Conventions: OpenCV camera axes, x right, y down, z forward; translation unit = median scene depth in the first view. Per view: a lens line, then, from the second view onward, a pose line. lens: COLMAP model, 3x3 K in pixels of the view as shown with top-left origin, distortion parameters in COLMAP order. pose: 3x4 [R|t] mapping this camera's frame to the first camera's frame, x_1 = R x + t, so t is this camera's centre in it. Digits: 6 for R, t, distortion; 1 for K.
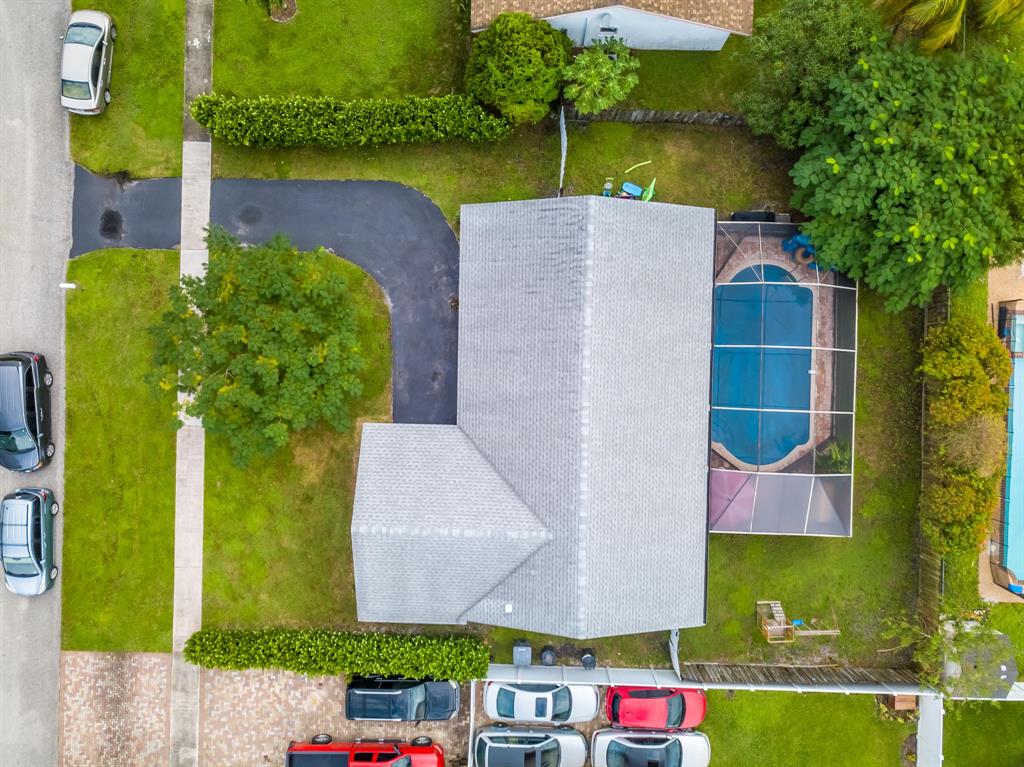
lens RADIAL K [[789.8, 0, 520.1], [0, 789.8, 386.2], [0, 0, 1]] dist [0.002383, 0.009324]
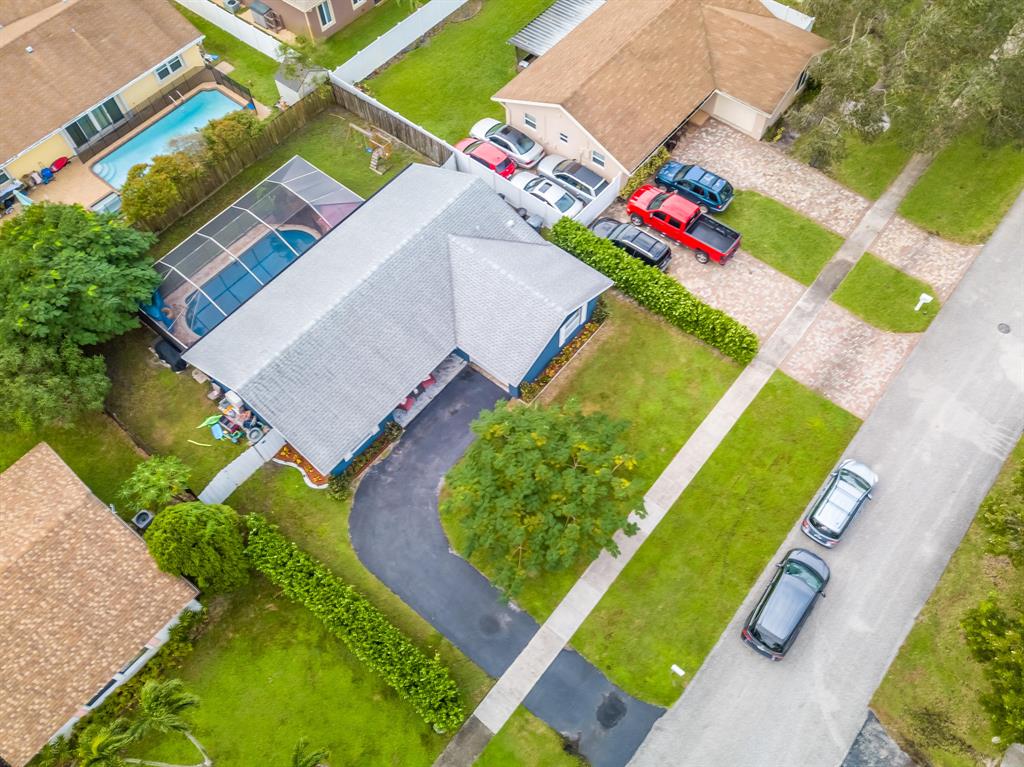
lens RADIAL K [[792.0, 0, 520.0], [0, 792.0, 384.5], [0, 0, 1]] dist [0.006626, 0.002902]
pose [[-0.787596, -0.517229, 0.334913, -0.555336], [0.615004, -0.693569, 0.375144, -0.361339], [0.038250, 0.501435, 0.864350, -0.020809]]
